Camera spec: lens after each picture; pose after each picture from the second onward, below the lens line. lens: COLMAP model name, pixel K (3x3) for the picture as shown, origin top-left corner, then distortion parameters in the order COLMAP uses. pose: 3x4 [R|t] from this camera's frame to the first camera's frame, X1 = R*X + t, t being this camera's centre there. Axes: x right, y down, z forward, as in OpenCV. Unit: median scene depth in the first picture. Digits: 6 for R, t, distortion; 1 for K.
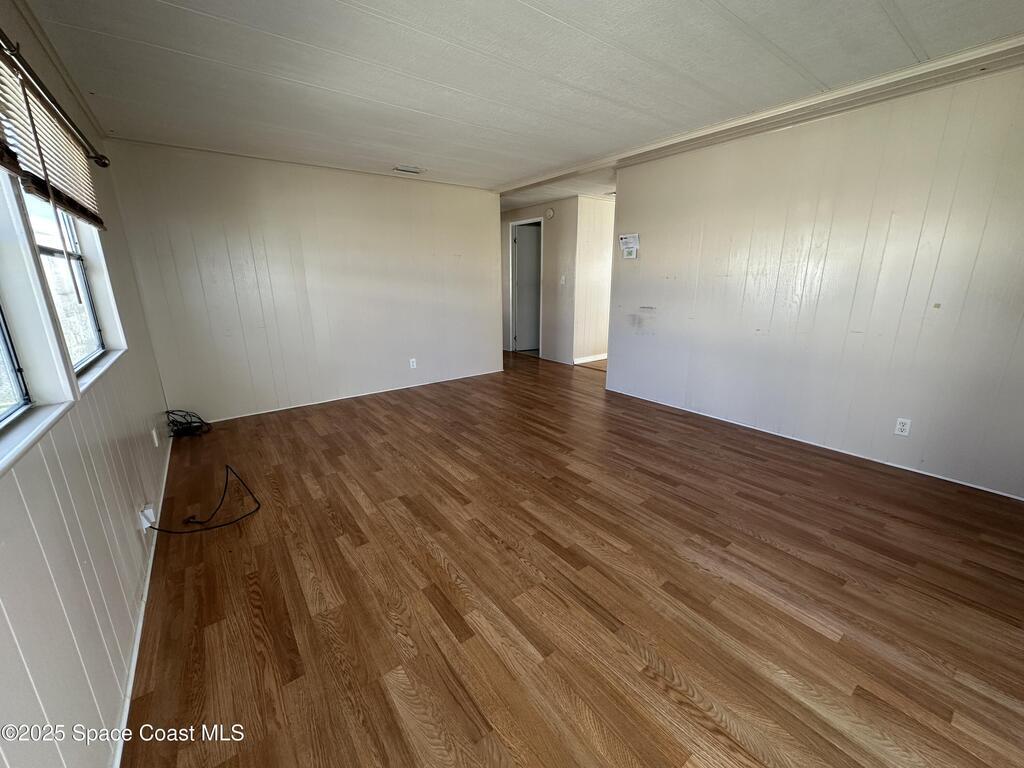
lens RADIAL K [[408.9, 0, 511.8], [0, 408.9, 386.5], [0, 0, 1]] dist [0.000794, 0.000031]
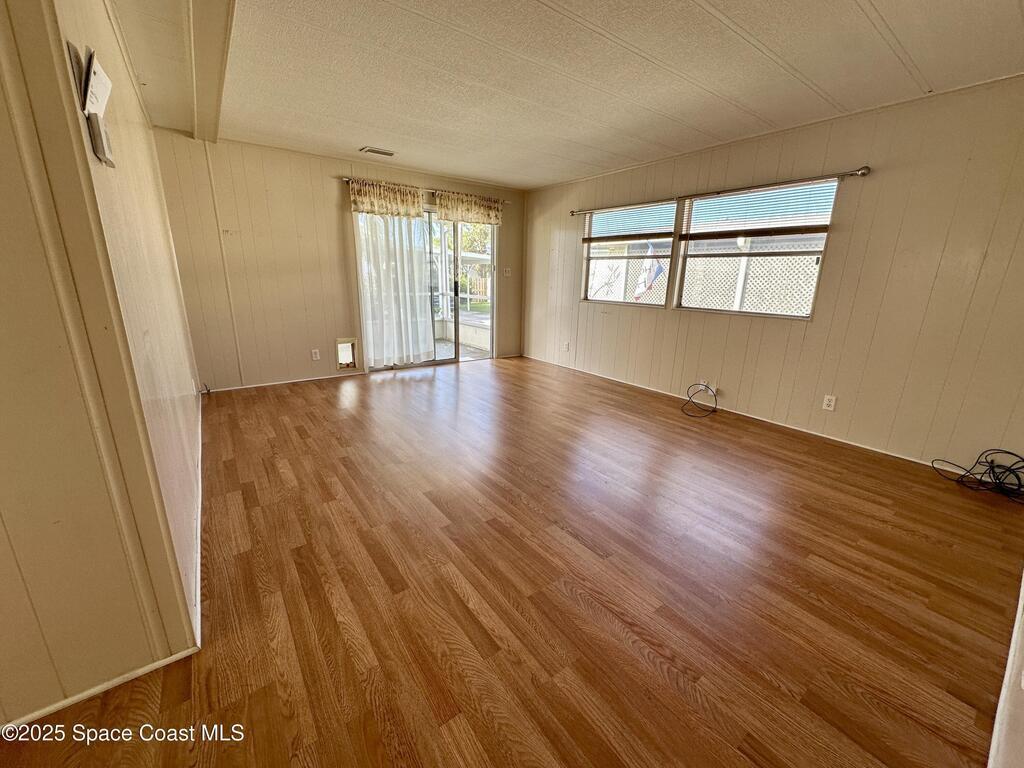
lens RADIAL K [[408.9, 0, 513.7], [0, 408.9, 384.8], [0, 0, 1]] dist [0.000794, 0.000031]
pose [[-0.999955, -0.009489, 0.000656, 0.031281], [-0.007909, 0.867746, 0.496945, -0.435823], [-0.005285, 0.496918, -0.867782, 1.752843]]
